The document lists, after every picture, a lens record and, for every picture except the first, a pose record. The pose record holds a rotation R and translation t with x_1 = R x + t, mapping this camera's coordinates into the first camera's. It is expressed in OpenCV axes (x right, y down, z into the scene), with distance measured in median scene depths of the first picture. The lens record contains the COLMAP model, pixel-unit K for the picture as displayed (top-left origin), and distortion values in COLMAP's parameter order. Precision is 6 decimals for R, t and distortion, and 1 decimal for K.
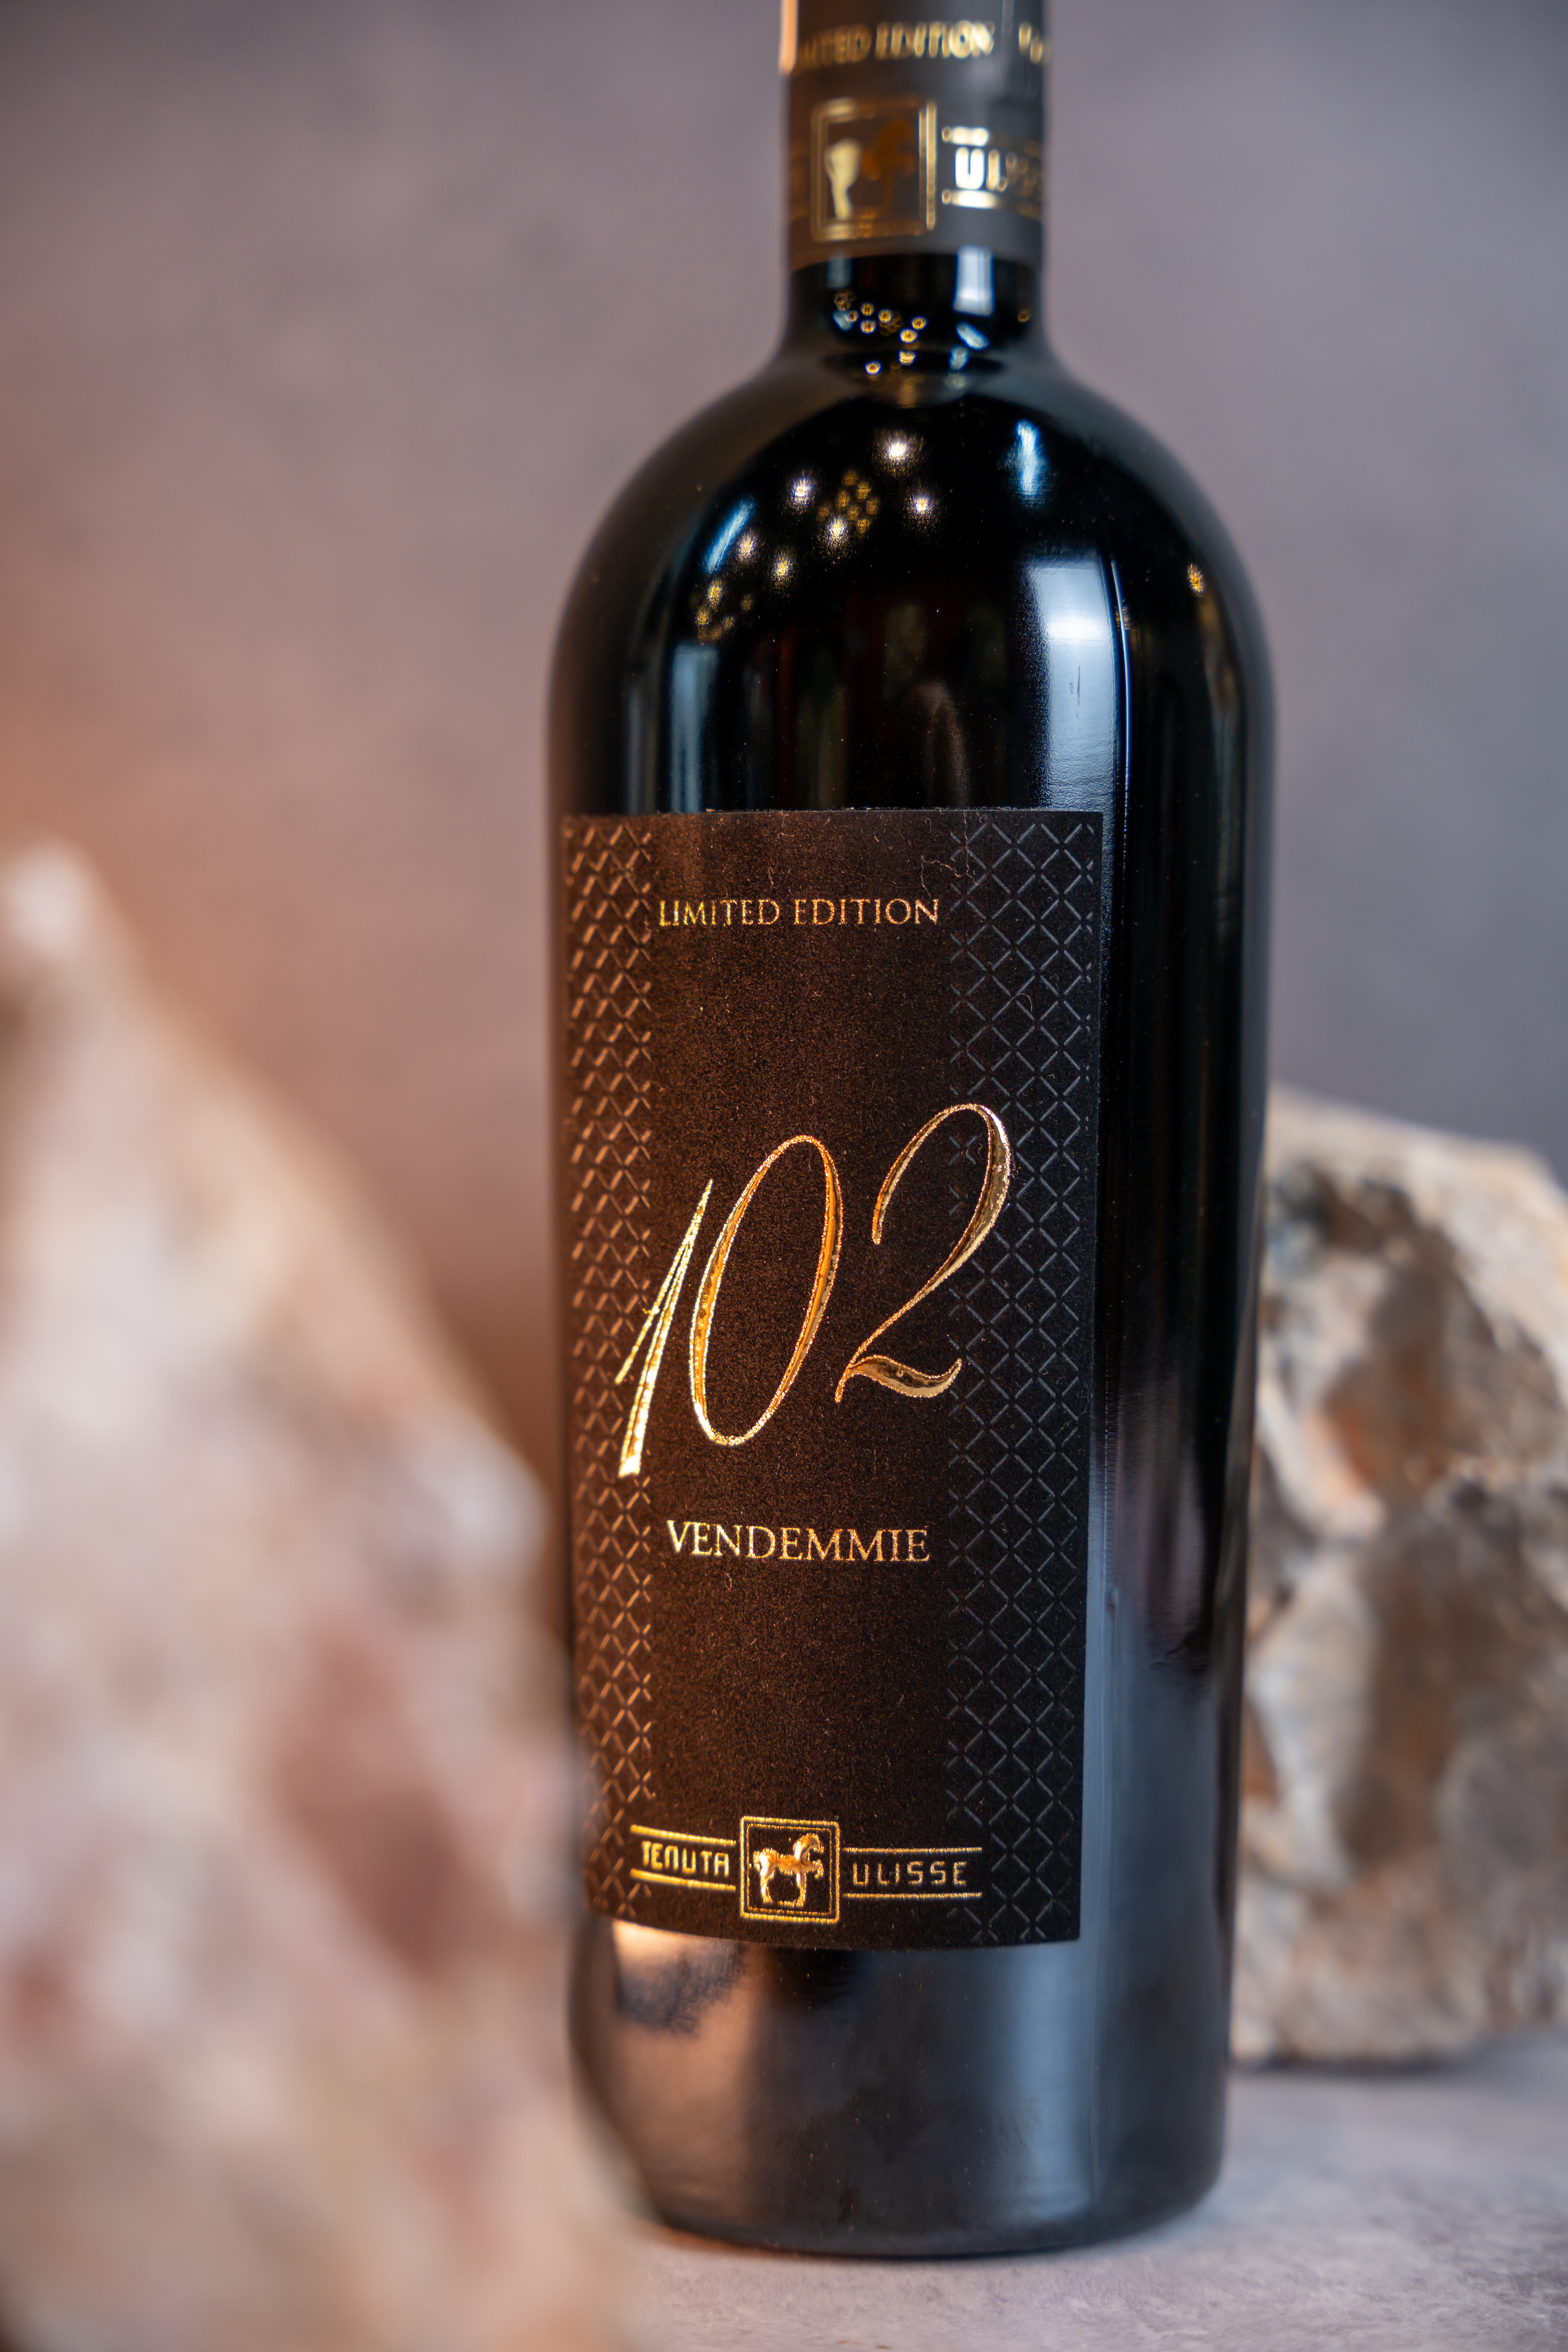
lens RADIAL K [[4574.2, 0, 821.3], [0, 4574.2, 1182.6], [0, 0, 1]] dist [0.068928, 0.000474]
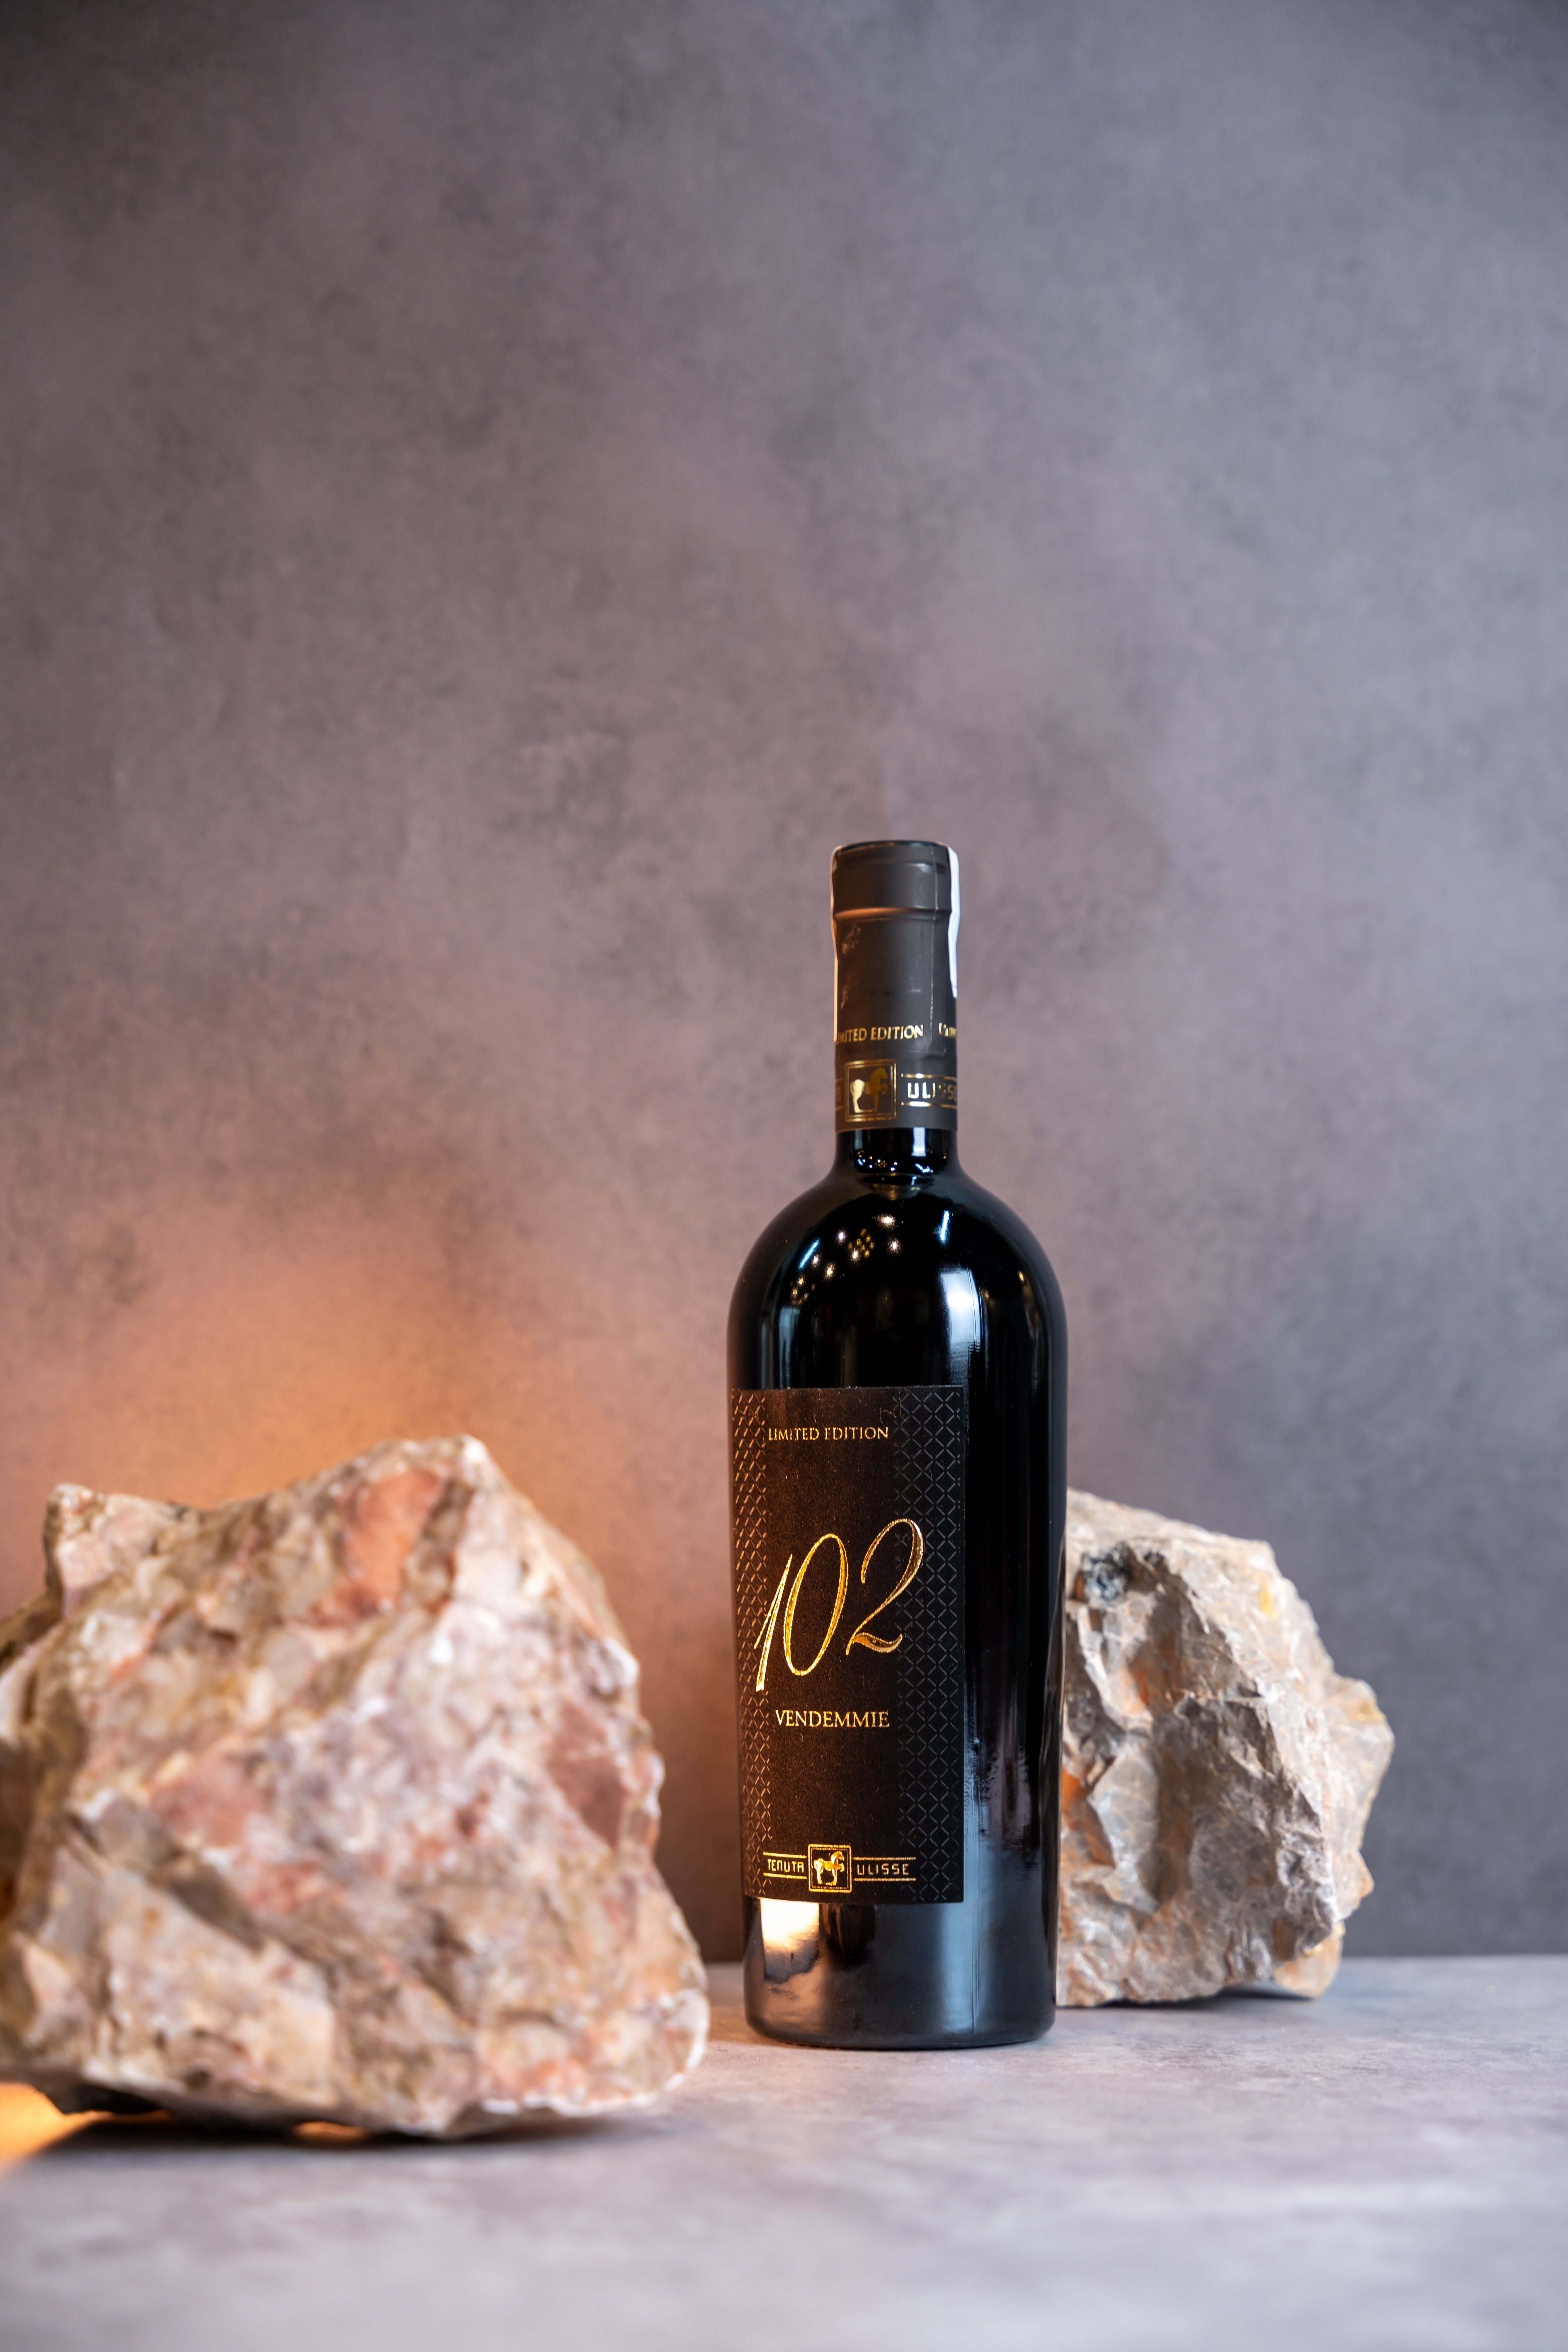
lens RADIAL K [[4603.2, 0, 774.8], [0, 4603.2, 1188.5], [0, 0, 1]] dist [0.040015, 0.023379]
pose [[0.990576, -0.021108, -0.135325, 0.273714], [0.009274, 0.996122, -0.087488, 0.017765], [0.136647, 0.085409, 0.986931, -1.219220]]
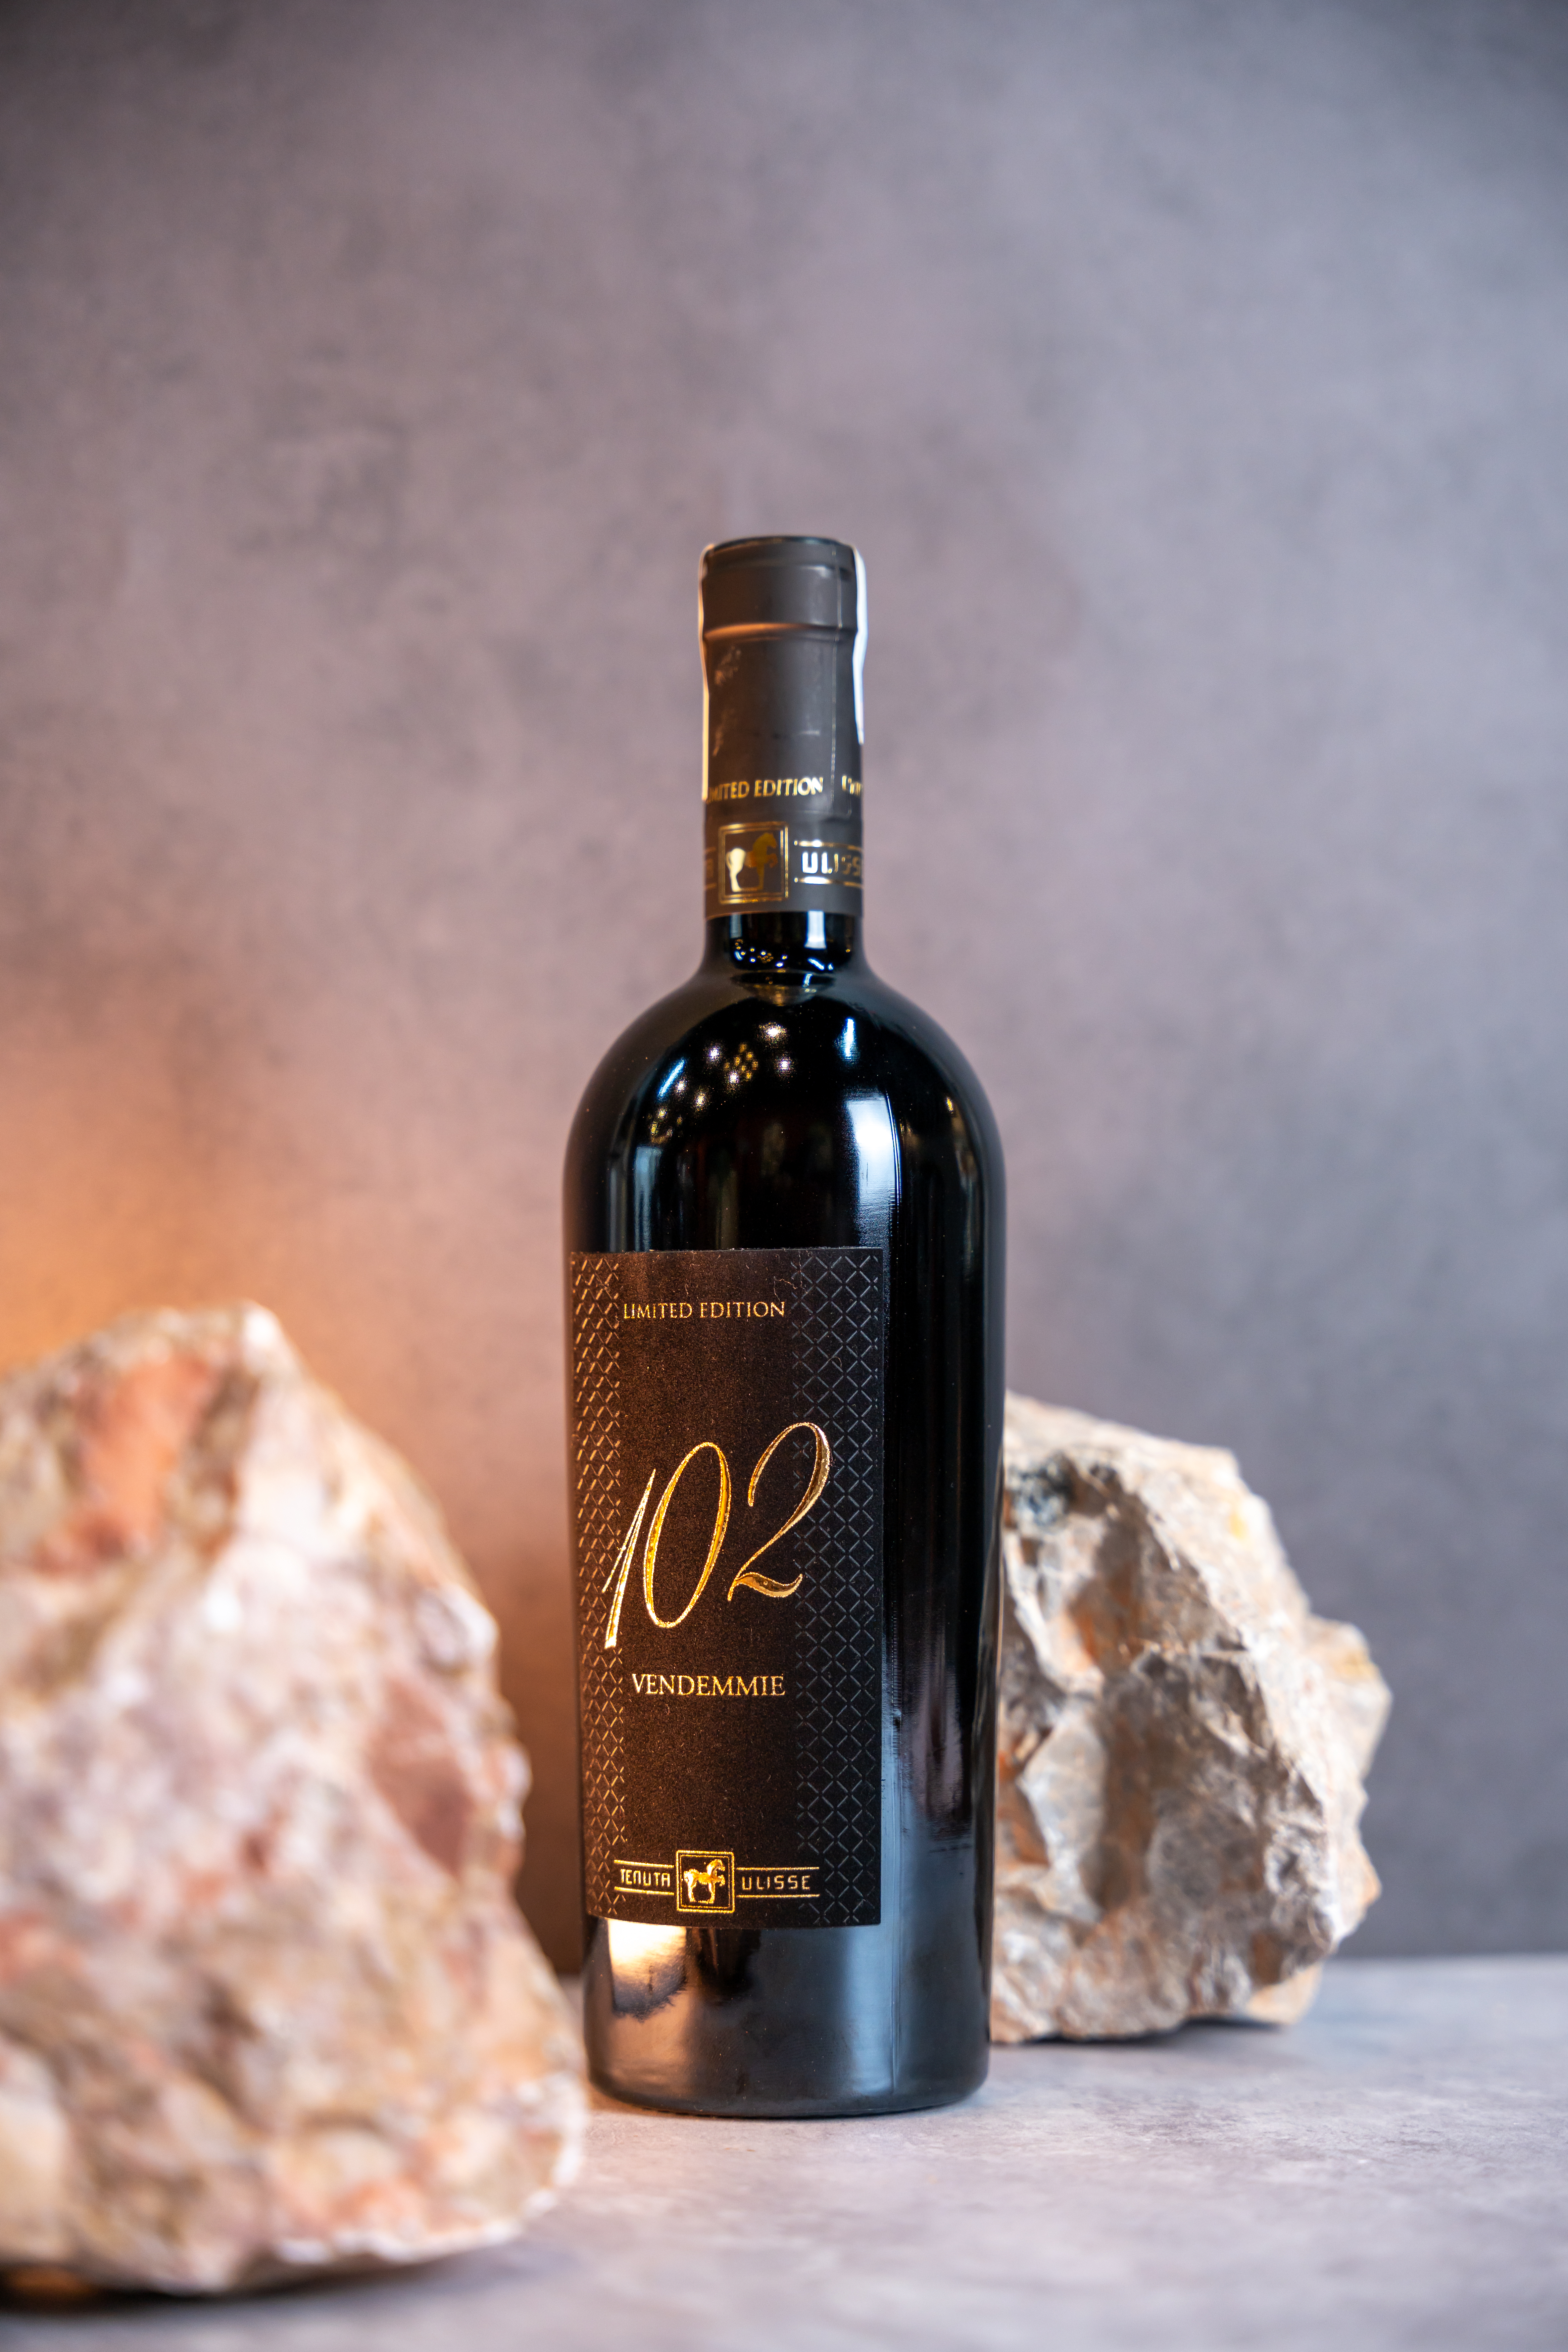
lens RADIAL K [[4603.2, 0, 774.8], [0, 4603.2, 1188.5], [0, 0, 1]] dist [0.040015, 0.023379]
pose [[0.998137, -0.015146, -0.059095, 0.121824], [0.011228, 0.997751, -0.066078, 0.008719], [0.059963, 0.065292, 0.996063, -0.692437]]
